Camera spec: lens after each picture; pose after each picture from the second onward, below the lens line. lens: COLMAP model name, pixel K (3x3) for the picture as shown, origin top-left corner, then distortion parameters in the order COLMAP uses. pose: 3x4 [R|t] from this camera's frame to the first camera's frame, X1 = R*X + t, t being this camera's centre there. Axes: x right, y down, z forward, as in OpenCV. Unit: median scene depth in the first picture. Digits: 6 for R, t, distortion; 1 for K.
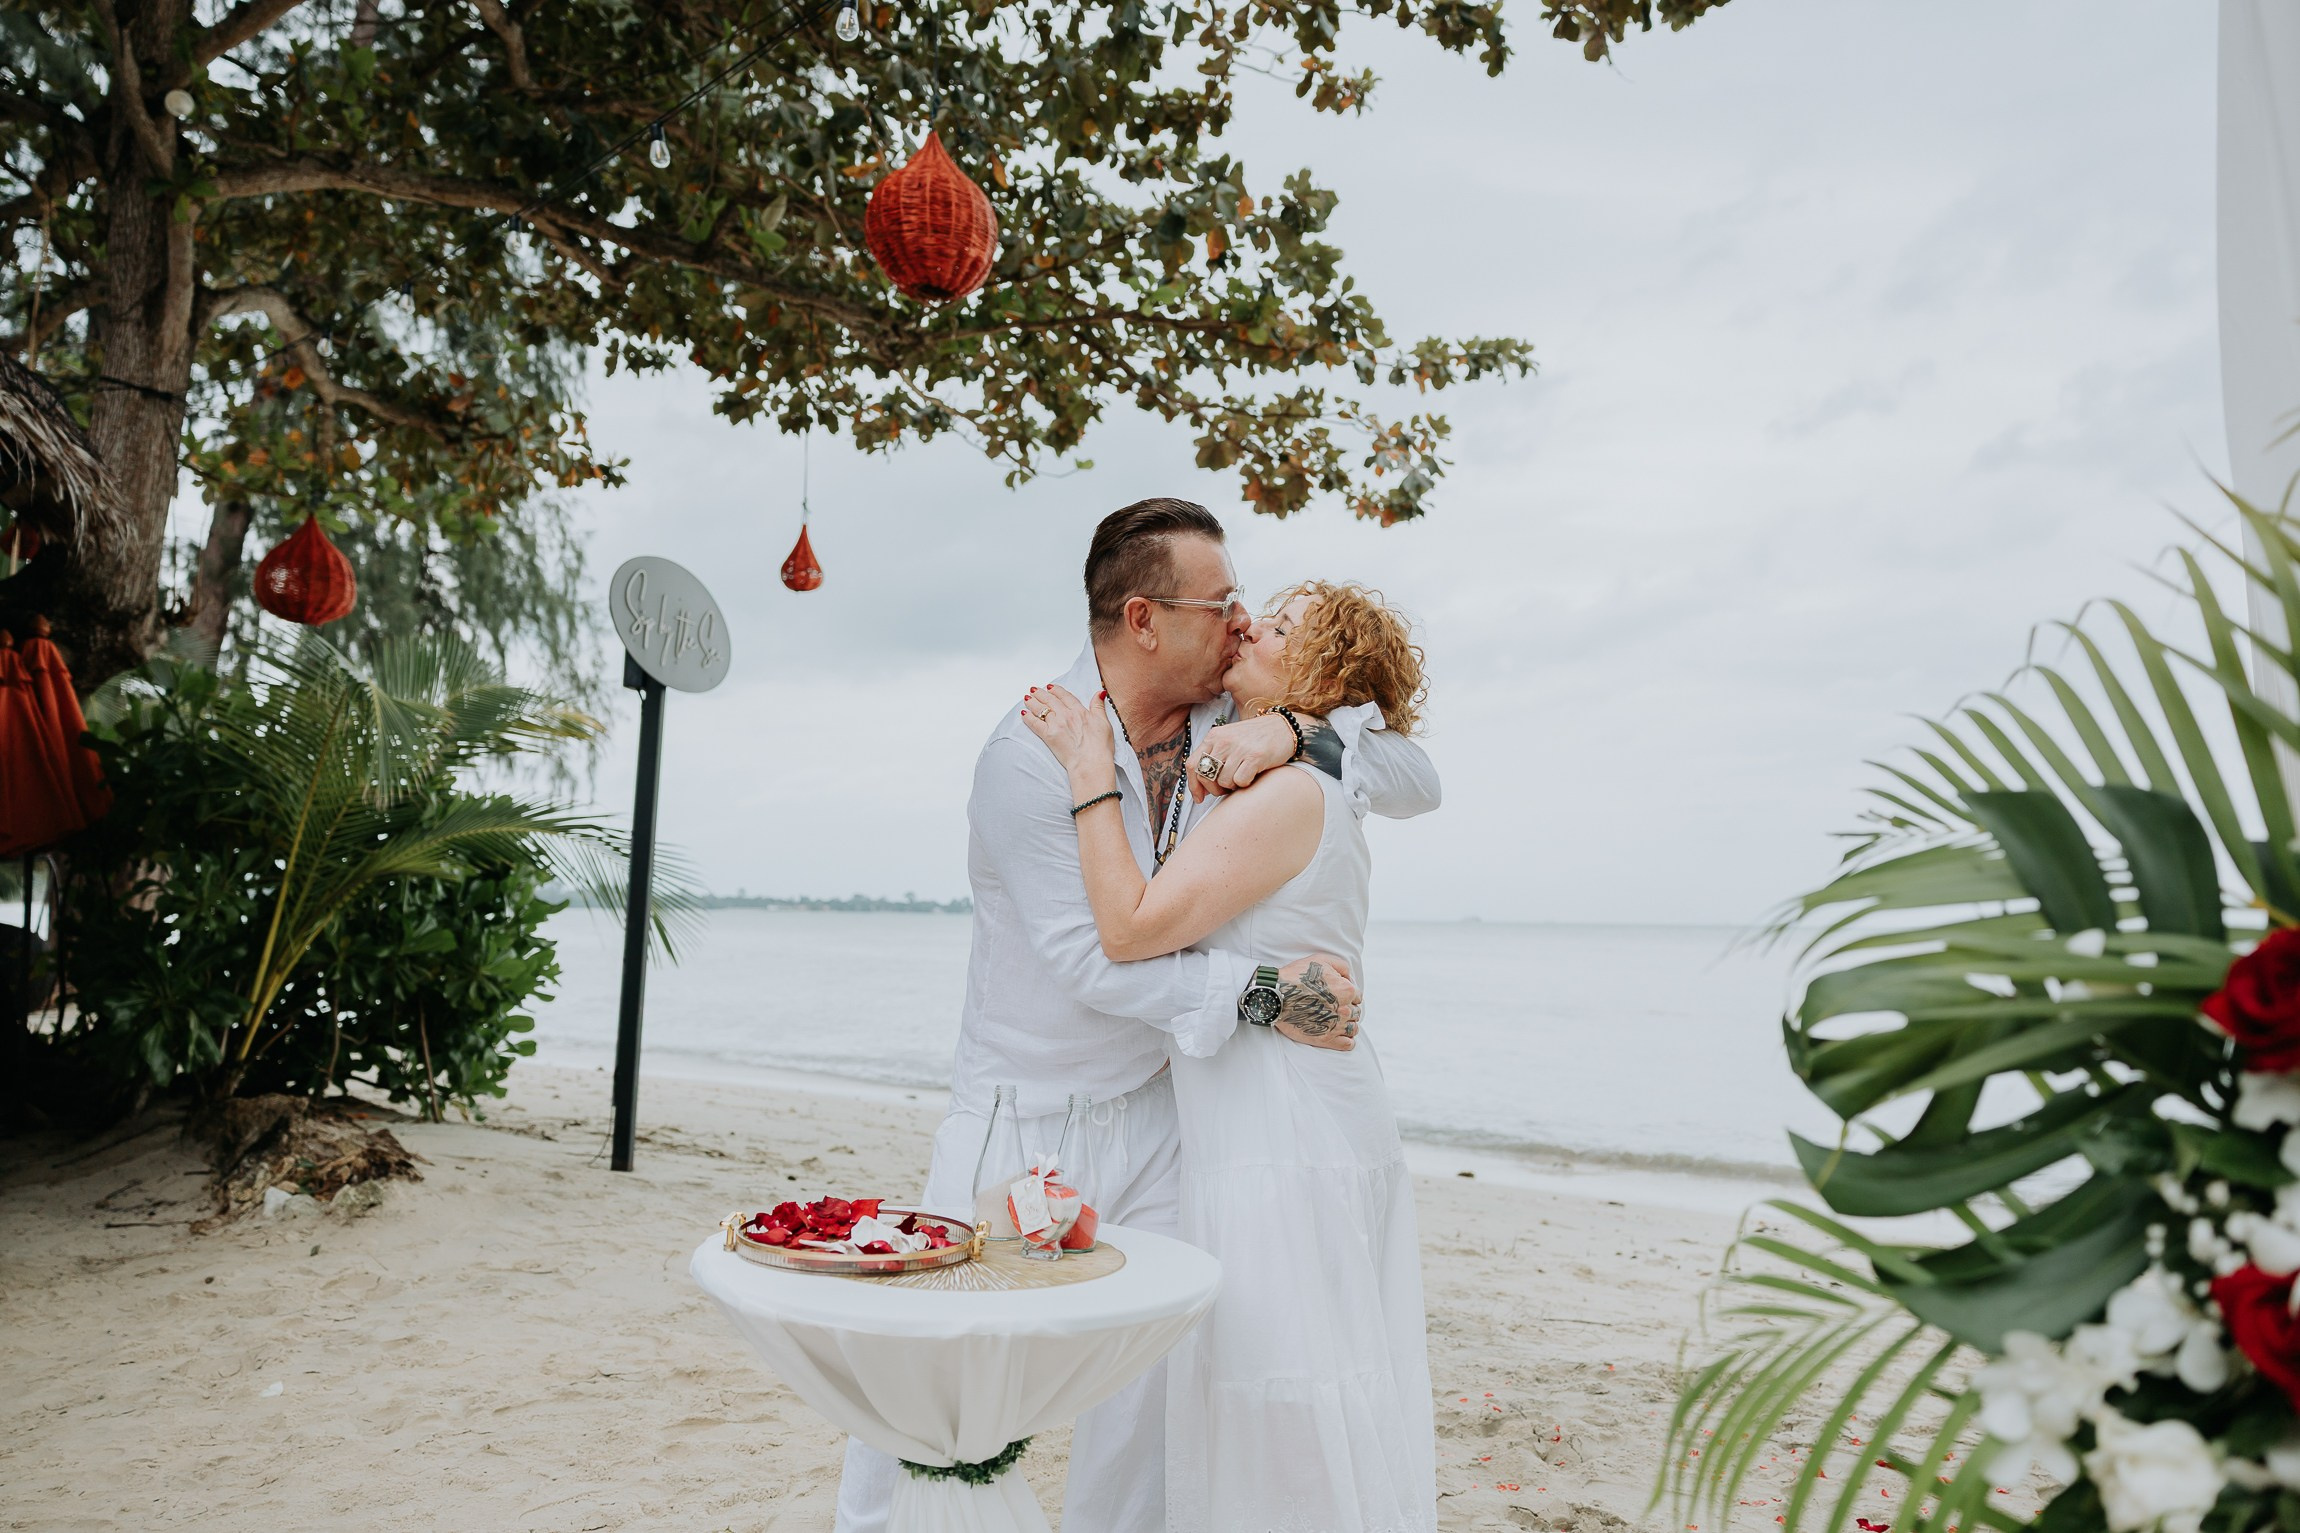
lens RADIAL K [[1556.7, 0, 1153.0], [0, 1556.7, 763.6], [0, 0, 1]] dist [0.002031, 0.005645]
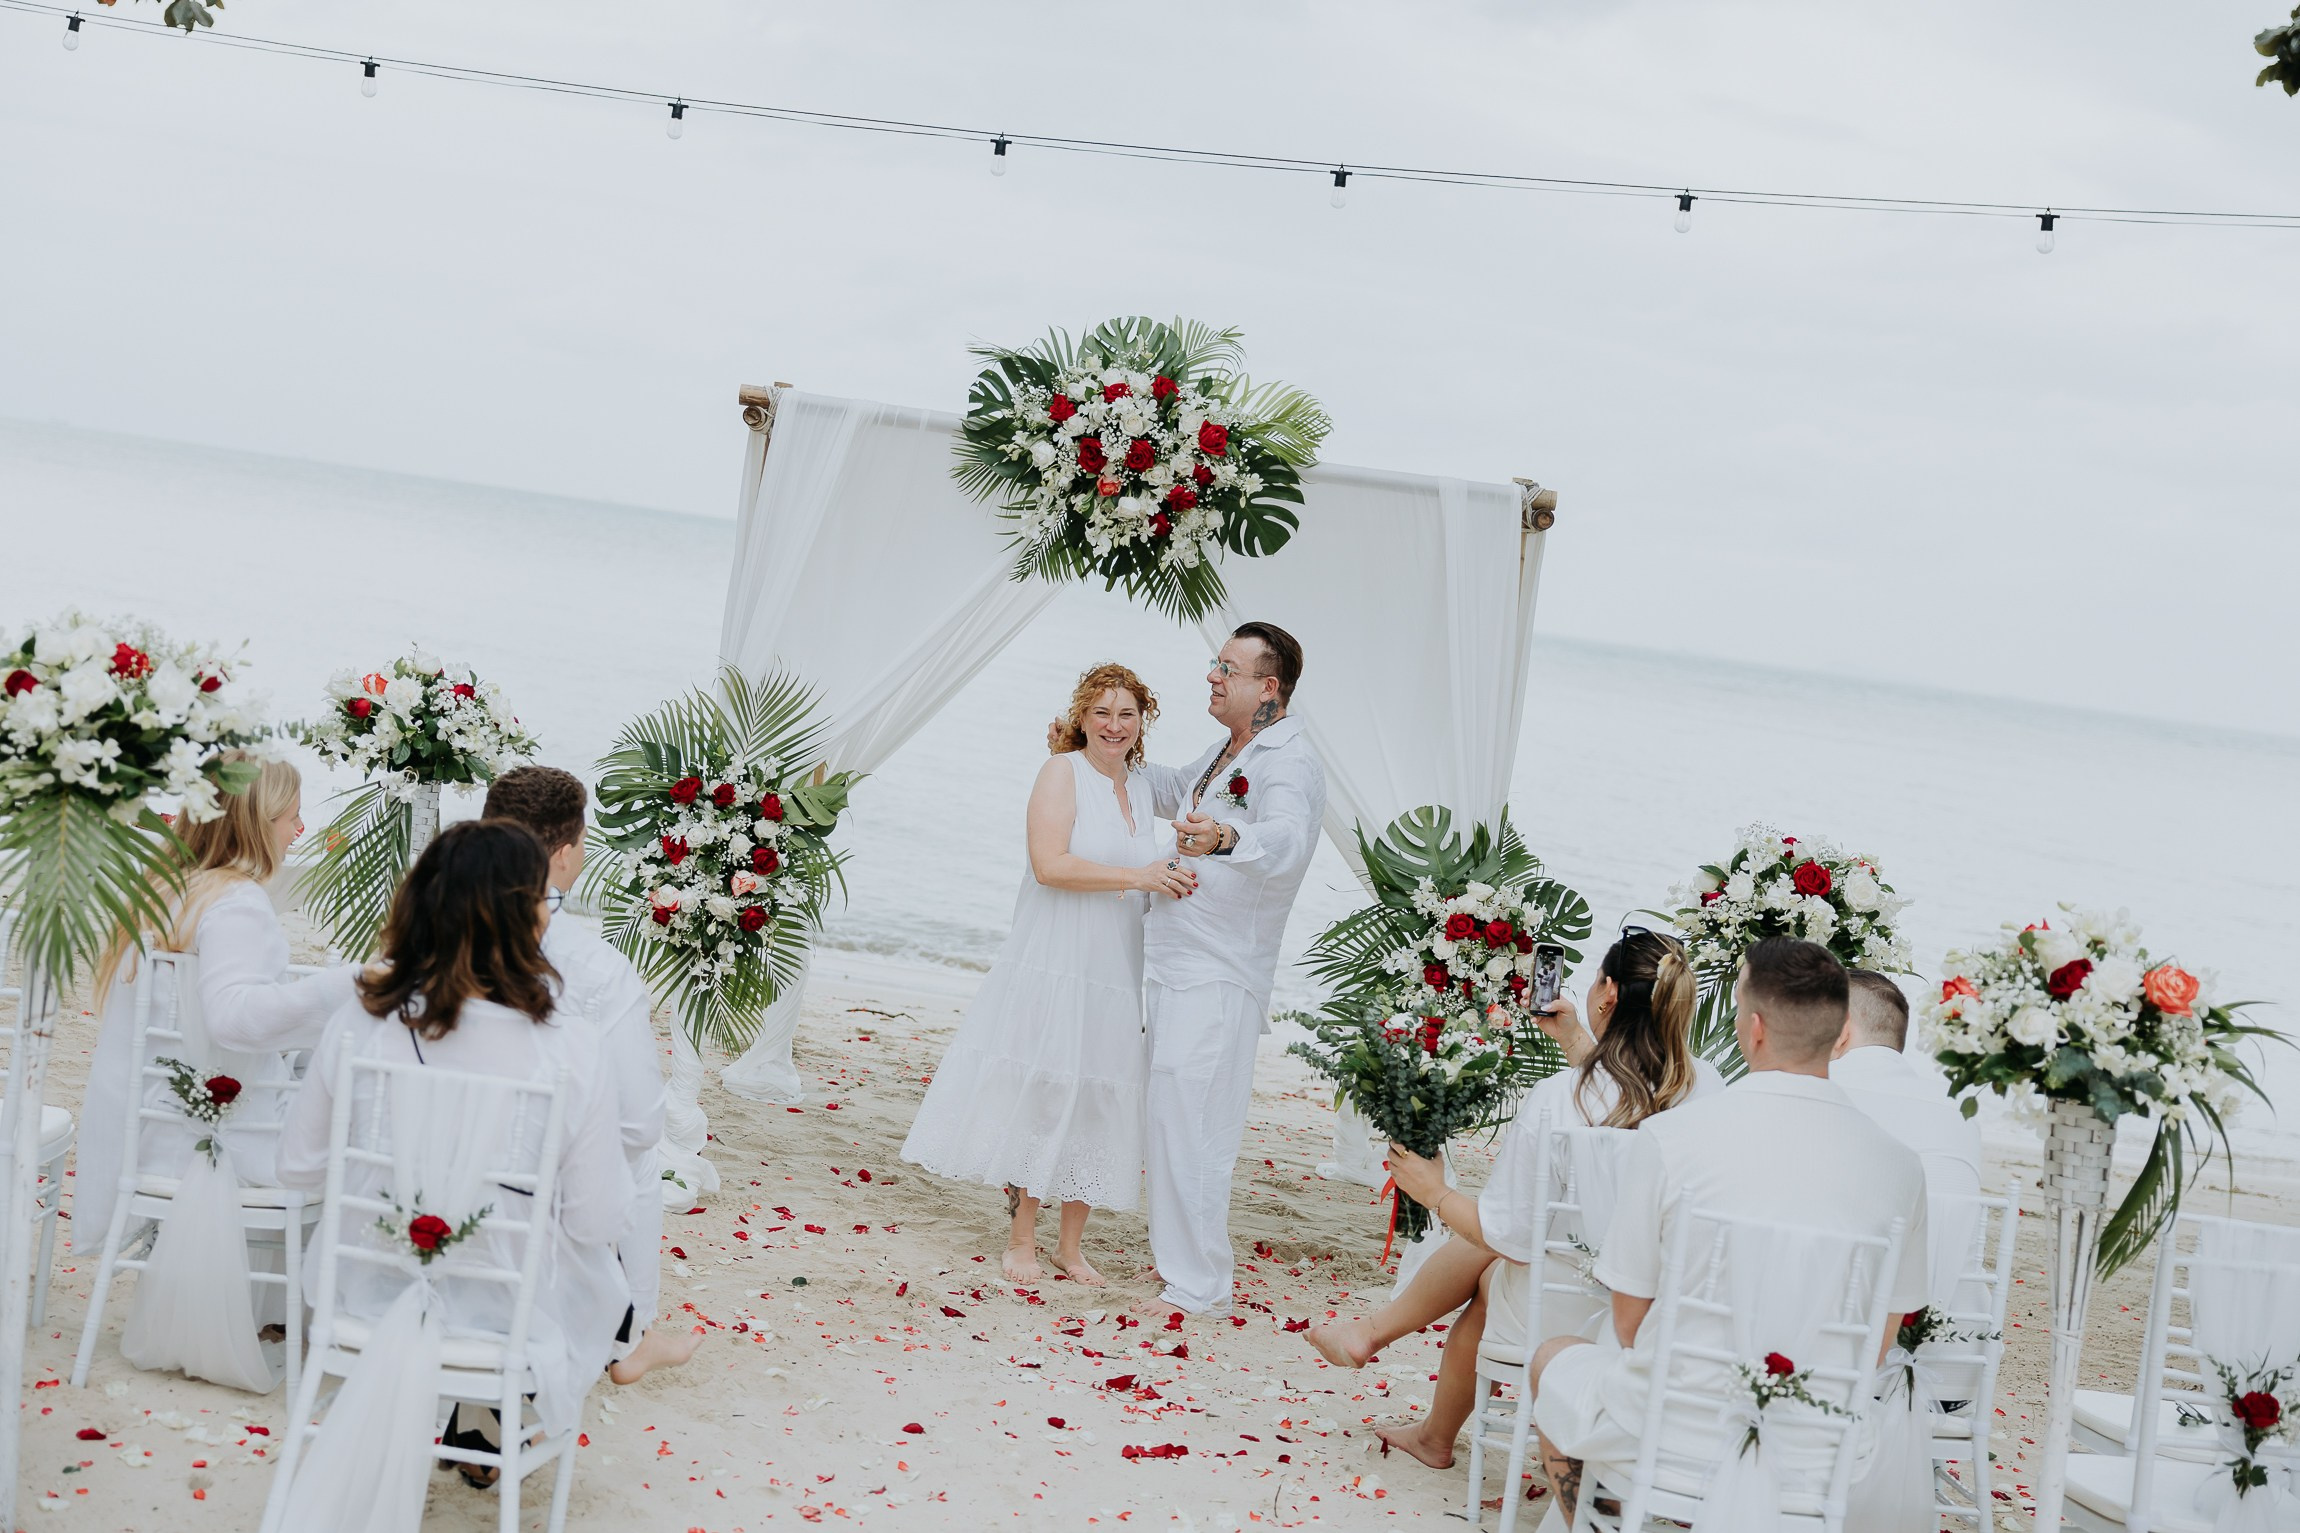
lens RADIAL K [[2943.3, 0, 1146.7], [0, 2943.3, 751.8], [0, 0, 1]] dist [-0.001579, 0.000000]
pose [[0.818101, 0.069448, 0.570865, -0.296617], [-0.182762, 0.972615, 0.143592, -0.135562], [-0.545260, -0.221805, 0.808390, -0.631763]]
